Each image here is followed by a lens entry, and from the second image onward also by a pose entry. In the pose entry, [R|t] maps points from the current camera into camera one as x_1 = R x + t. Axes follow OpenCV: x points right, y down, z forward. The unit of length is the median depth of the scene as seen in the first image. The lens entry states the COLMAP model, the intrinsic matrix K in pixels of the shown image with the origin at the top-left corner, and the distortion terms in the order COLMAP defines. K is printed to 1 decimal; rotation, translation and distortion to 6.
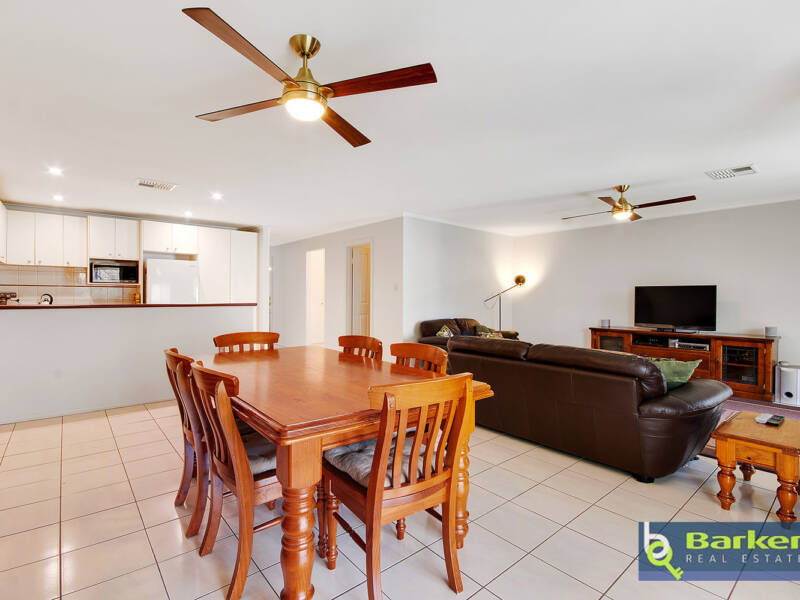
lens RADIAL K [[403.5, 0, 401.7], [0, 403.5, 294.6], [0, 0, 1]] dist [0.009500, -0.003691]
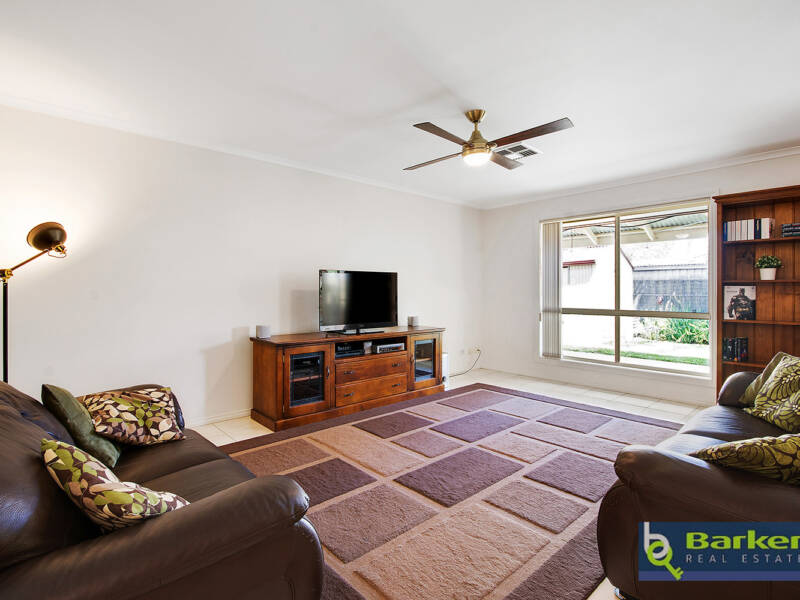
lens RADIAL K [[403.5, 0, 400.5], [0, 403.5, 288.8], [0, 0, 1]] dist [0.009500, -0.003691]
pose [[-0.041225, 0.005812, 0.999133, -0.074898], [-0.000485, 0.999983, -0.005837, 0.016194], [-0.999150, -0.000725, -0.041222, 1.026709]]
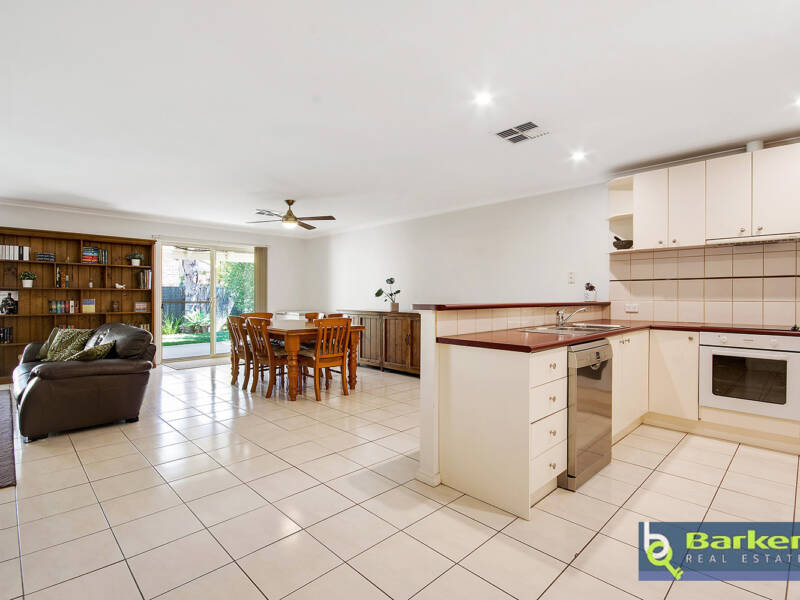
lens RADIAL K [[403.5, 0, 398.6], [0, 403.5, 301.6], [0, 0, 1]] dist [0.009500, -0.003691]
pose [[-0.997623, -0.007281, -0.068526, -0.311045], [-0.008045, 0.999908, 0.010882, 0.014222], [0.068440, 0.011407, -0.997590, 1.511292]]
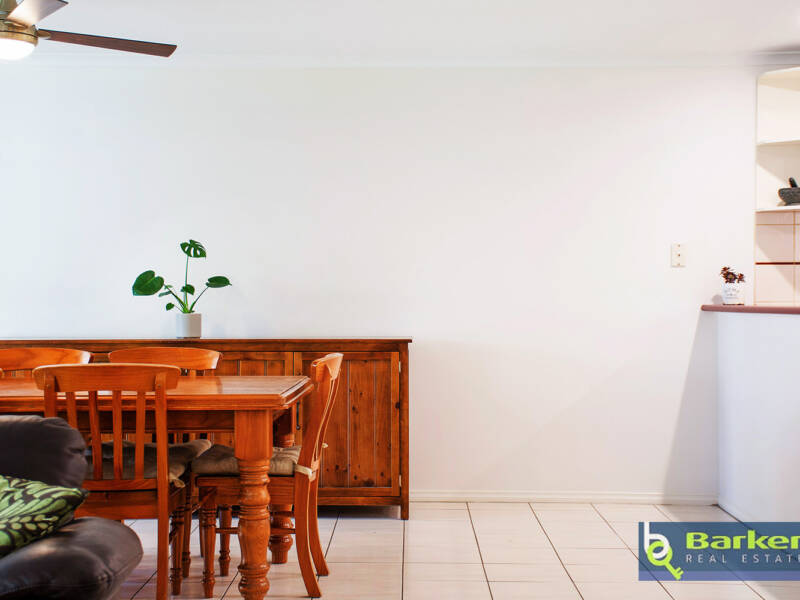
lens RADIAL K [[1209.3, 0, 399.4], [0, 1209.3, 298.5], [0, 0, 1]] dist [0.142897, 0.000000]
pose [[-0.661668, -0.006899, -0.749765, 0.418301], [-0.002984, 0.999974, -0.006568, 0.023606], [0.749791, -0.002109, -0.661672, 1.276955]]
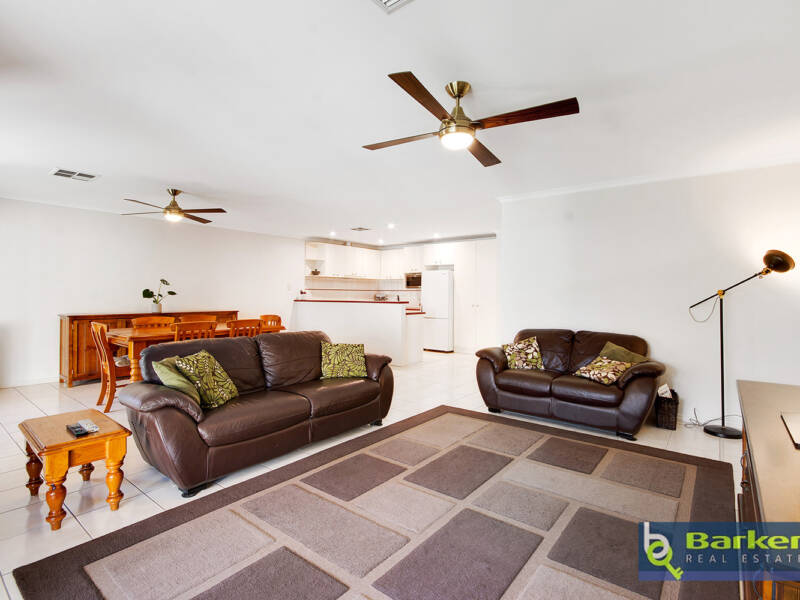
lens RADIAL K [[403.5, 0, 389.3], [0, 403.5, 293.1], [0, 0, 1]] dist [0.009500, -0.003691]
pose [[0.186265, -0.007669, -0.982470, 0.928522], [-0.007237, 0.999932, -0.009177, 0.005614], [0.982473, 0.008819, 0.186196, 0.732979]]
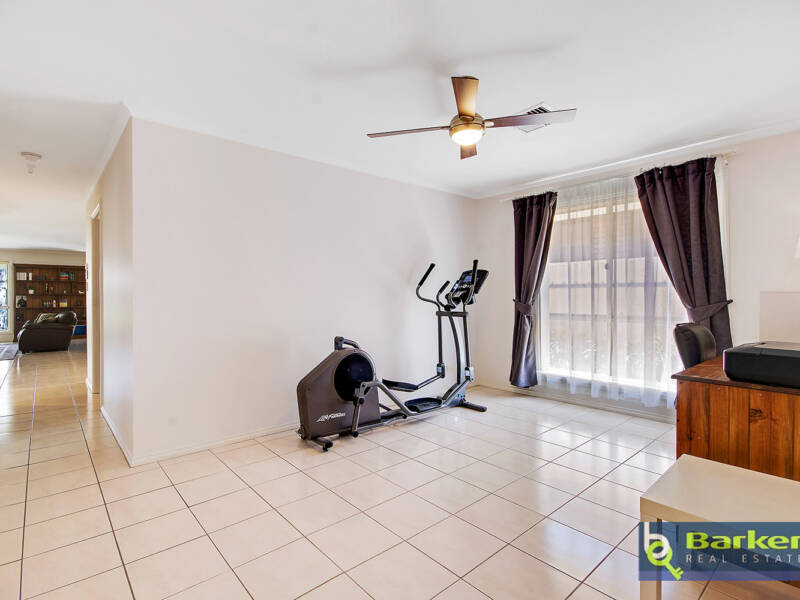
lens RADIAL K [[403.5, 0, 395.0], [0, 403.5, 296.3], [0, 0, 1]] dist [0.009500, -0.003691]
pose [[-0.999905, -0.003939, -0.013187, -1.284012], [-0.003975, 0.999988, 0.002703, -0.003608], [0.013176, 0.002755, -0.999909, 2.521407]]
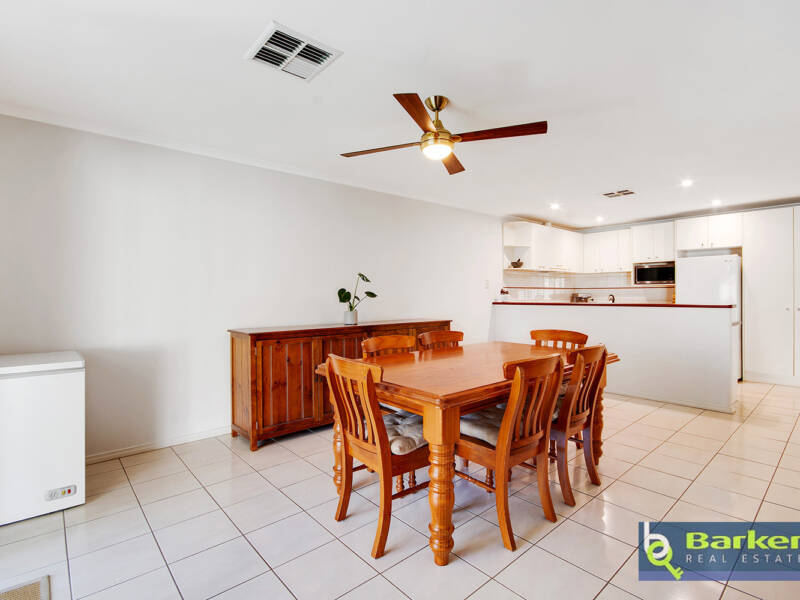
lens RADIAL K [[403.5, 0, 401.3], [0, 403.5, 300.5], [0, 0, 1]] dist [0.009500, -0.003691]
pose [[0.029466, 0.008689, -0.999528, 0.412812], [0.003050, 0.999957, 0.008783, 0.004173], [0.999561, -0.003307, 0.029439, 0.354111]]
